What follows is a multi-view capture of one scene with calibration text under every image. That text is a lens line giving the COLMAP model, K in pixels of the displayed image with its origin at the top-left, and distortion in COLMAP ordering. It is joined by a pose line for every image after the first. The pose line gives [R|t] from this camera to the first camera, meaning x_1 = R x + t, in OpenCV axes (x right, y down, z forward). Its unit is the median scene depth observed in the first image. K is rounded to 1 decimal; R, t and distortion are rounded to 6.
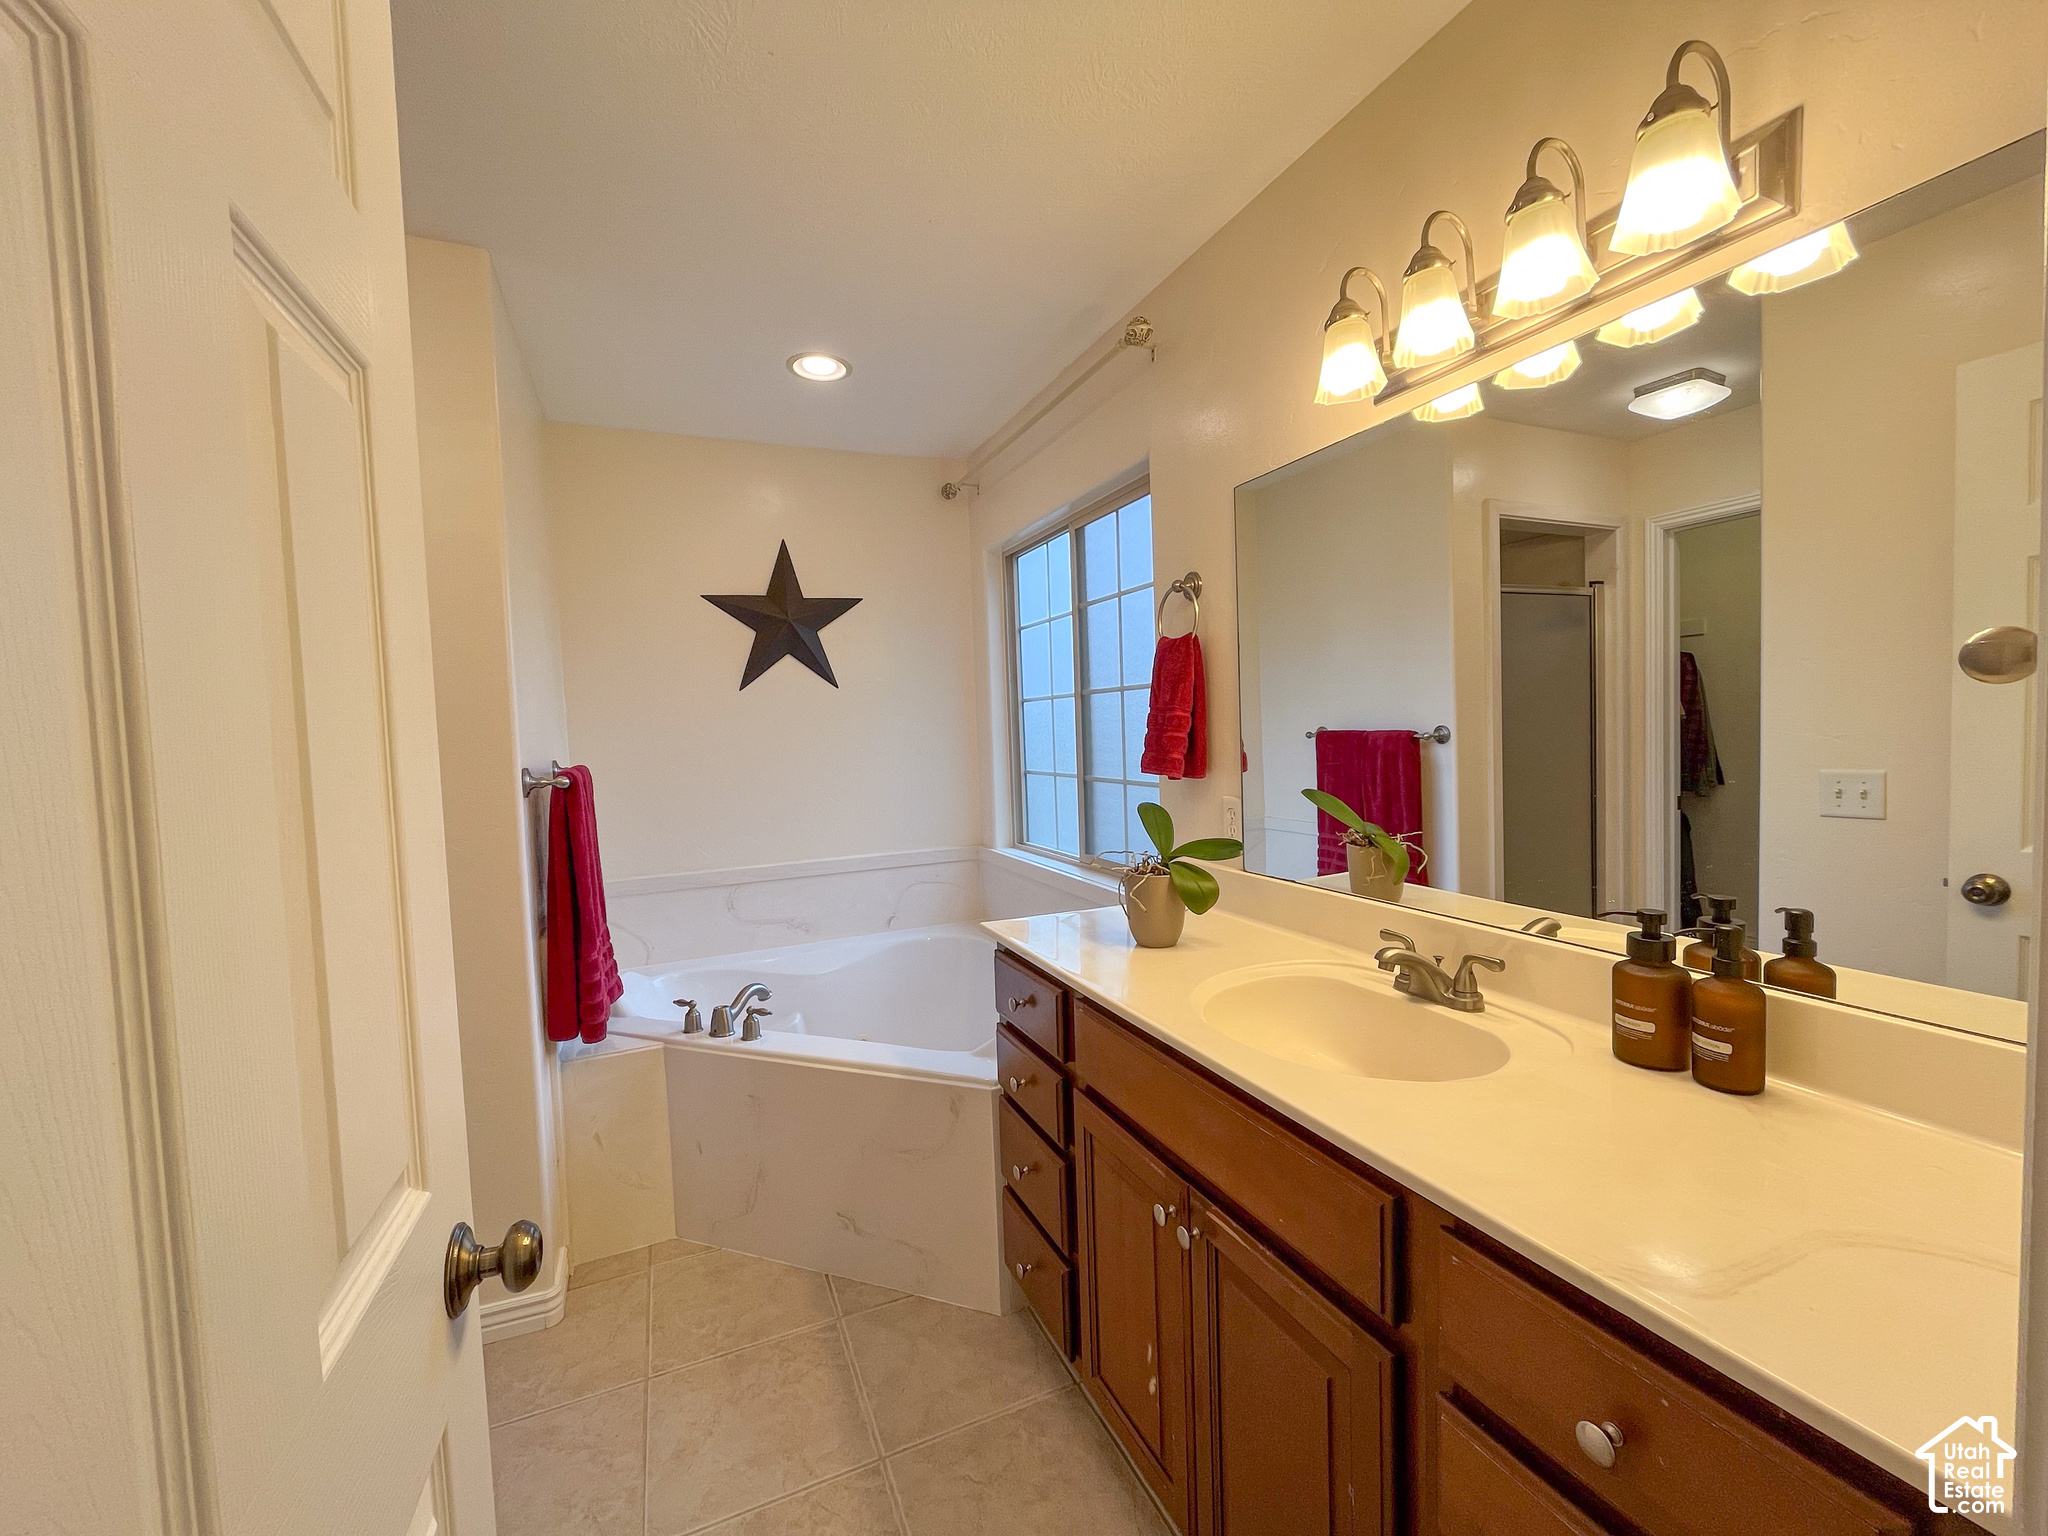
lens RADIAL K [[829.7, 0, 1025.1], [0, 829.7, 767.8], [0, 0, 1]] dist [-0.008555, 0.001472]
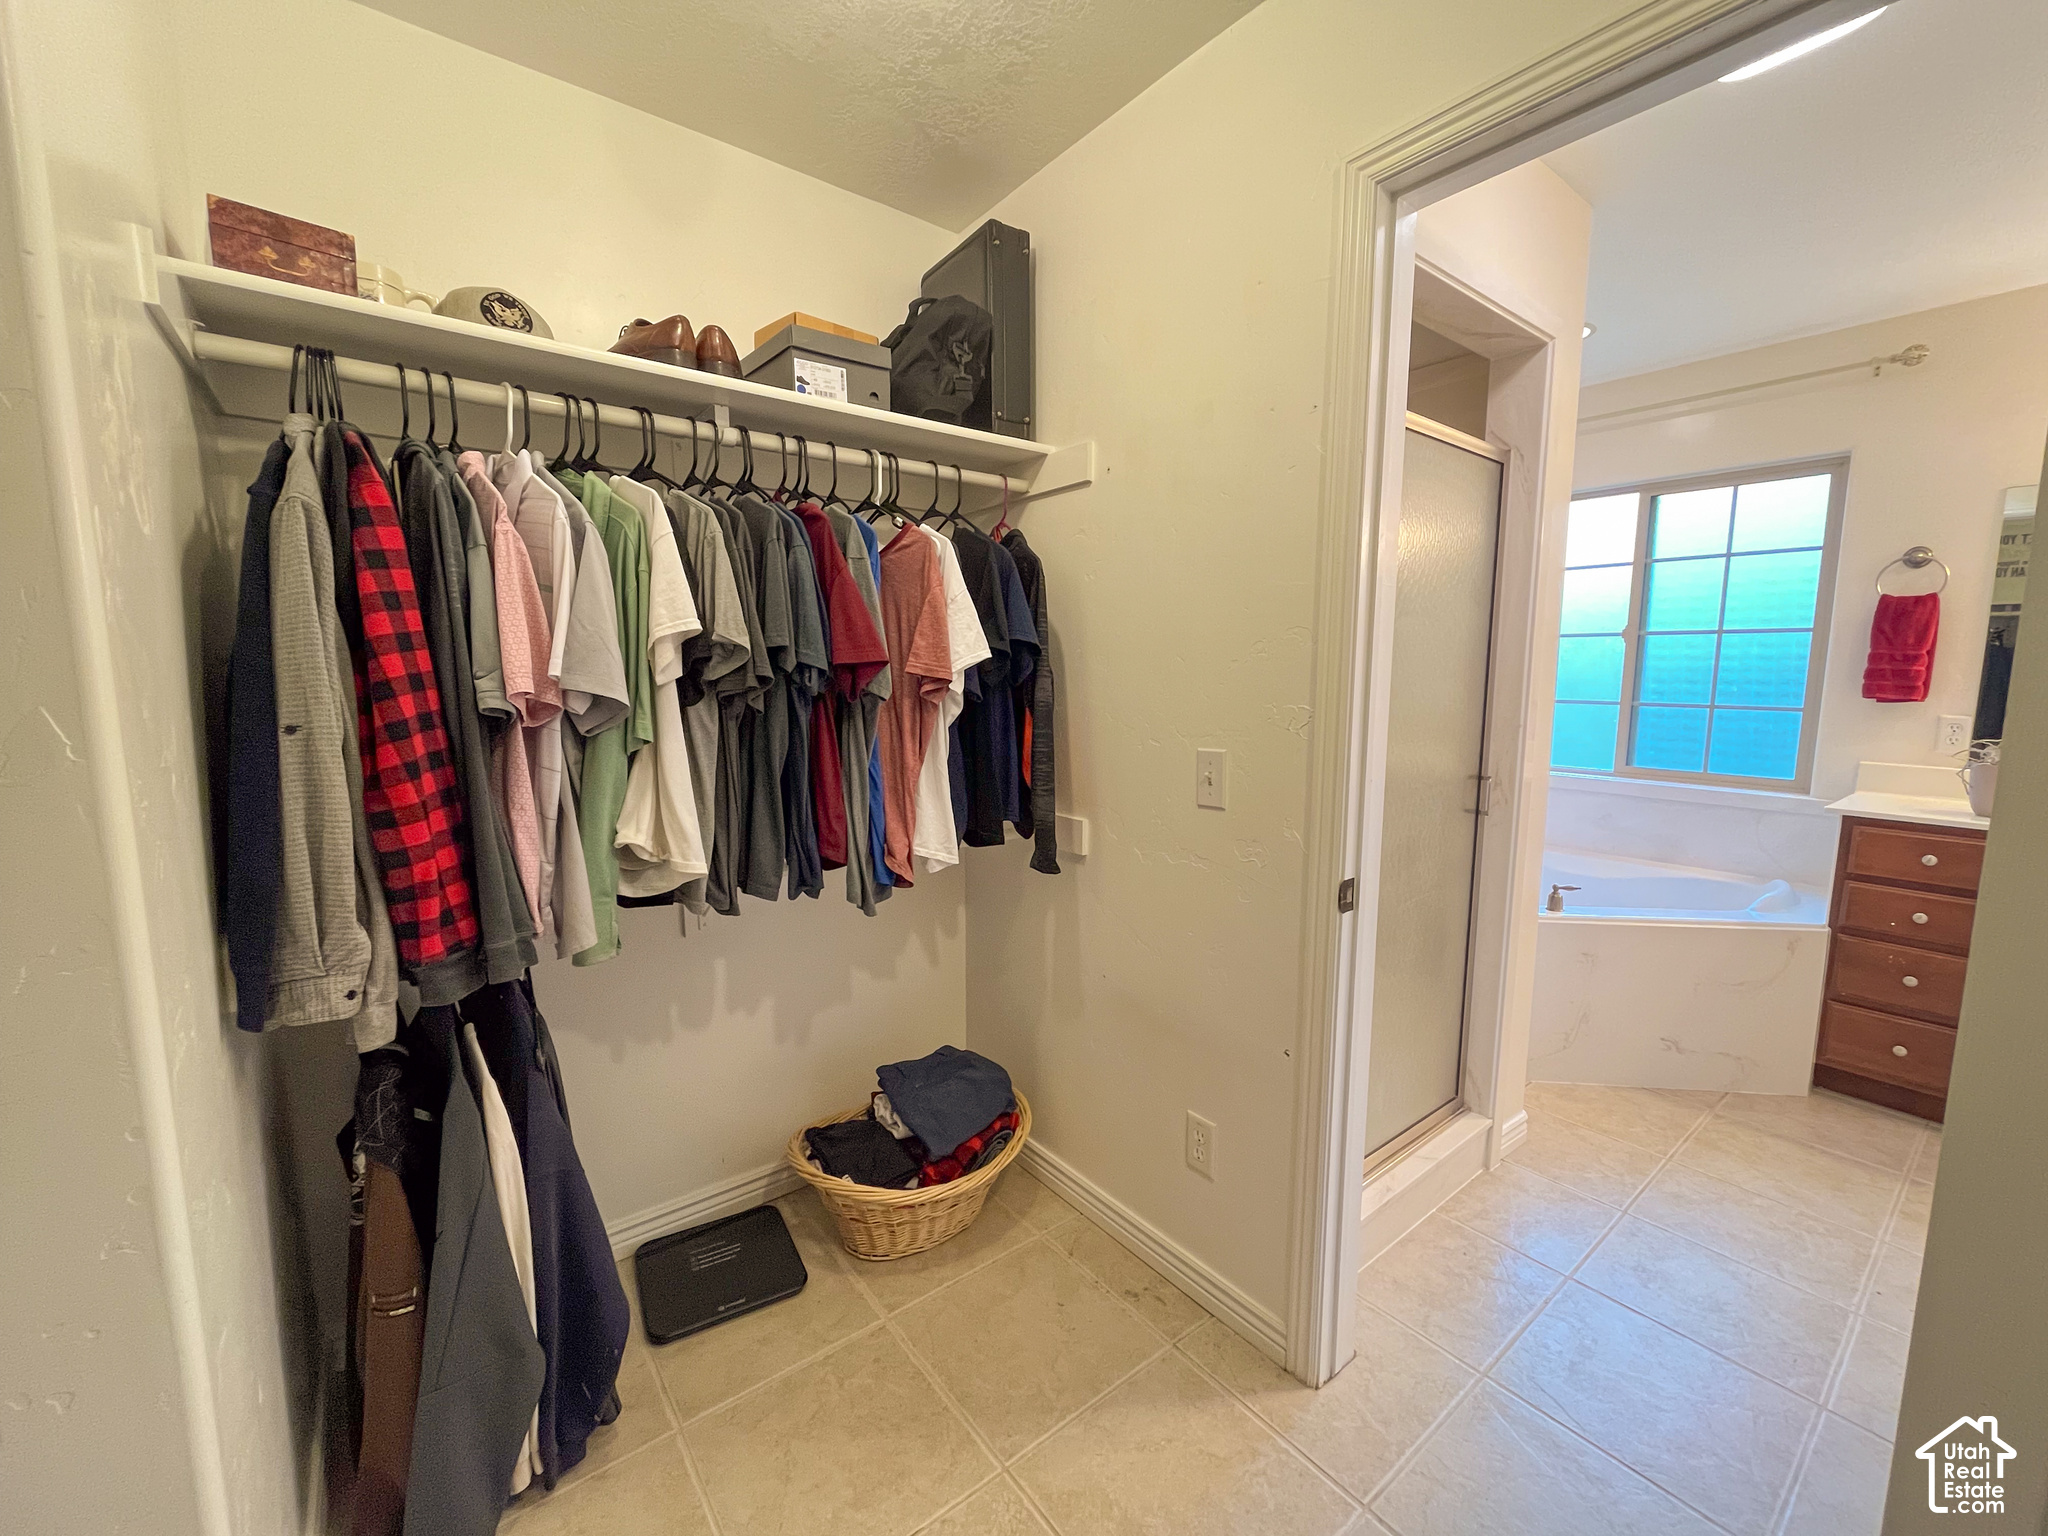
lens RADIAL K [[829.7, 0, 1020.8], [0, 829.7, 767.7], [0, 0, 1]] dist [-0.008555, 0.001472]
pose [[0.968522, -0.006343, 0.248849, -1.506893], [-0.012697, 0.997115, 0.074831, 0.036509], [-0.248606, -0.075635, 0.965647, 0.047982]]
